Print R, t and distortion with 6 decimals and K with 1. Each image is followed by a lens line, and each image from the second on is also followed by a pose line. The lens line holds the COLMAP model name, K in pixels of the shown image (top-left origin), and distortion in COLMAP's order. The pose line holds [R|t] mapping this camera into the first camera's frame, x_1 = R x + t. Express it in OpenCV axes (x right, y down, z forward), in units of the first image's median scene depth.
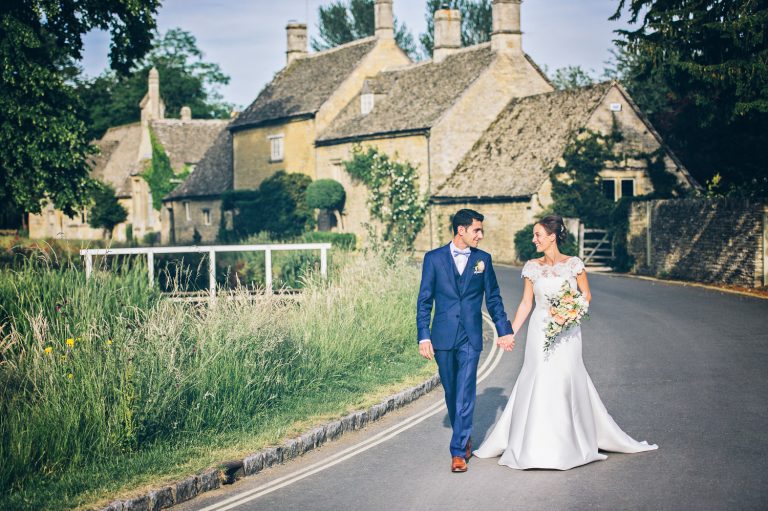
lens RADIAL K [[1655.7, 0, 384.0], [0, 1655.7, 255.5], [0, 0, 1]] dist [-0.064289, 0.221969]
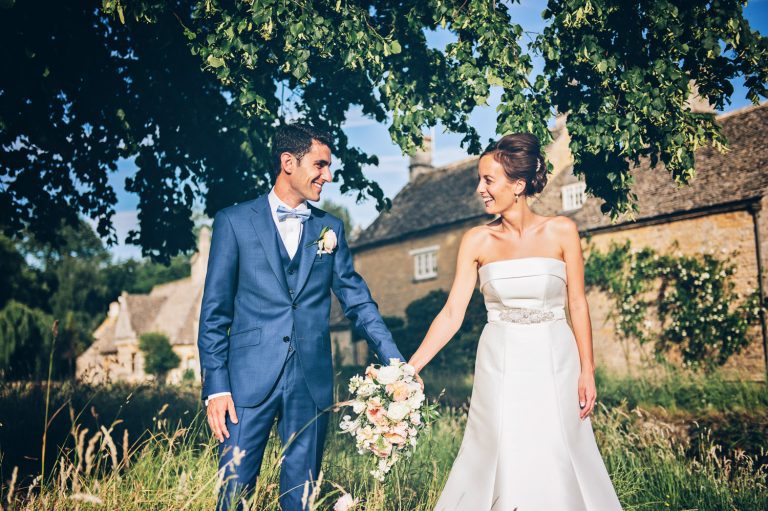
lens RADIAL K [[1094.9, 0, 384.0], [0, 1094.9, 255.5], [0, 0, 1]] dist [0.178178, 0.025937]
pose [[0.996877, 0.003408, 0.078902, -0.153045], [0.007204, 0.990979, -0.133822, 0.005974], [-0.078646, 0.133973, 0.987859, 0.532856]]
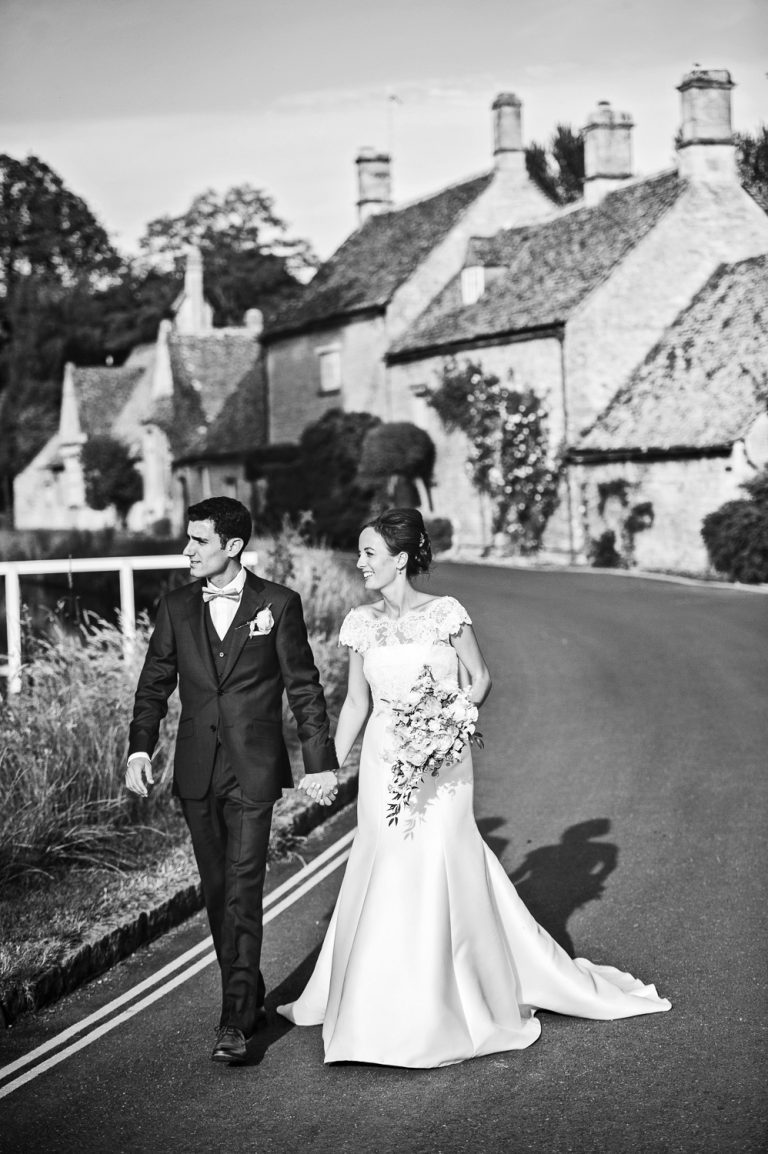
lens RADIAL K [[2487.9, 0, 384.0], [0, 2487.9, 577.0], [0, 0, 1]] dist [-0.064289, 0.221969]
pose [[0.994323, -0.015118, -0.105329, 0.050602], [0.016729, 0.999756, 0.014431, -0.006474], [0.105085, -0.016111, 0.994333, 0.174885]]
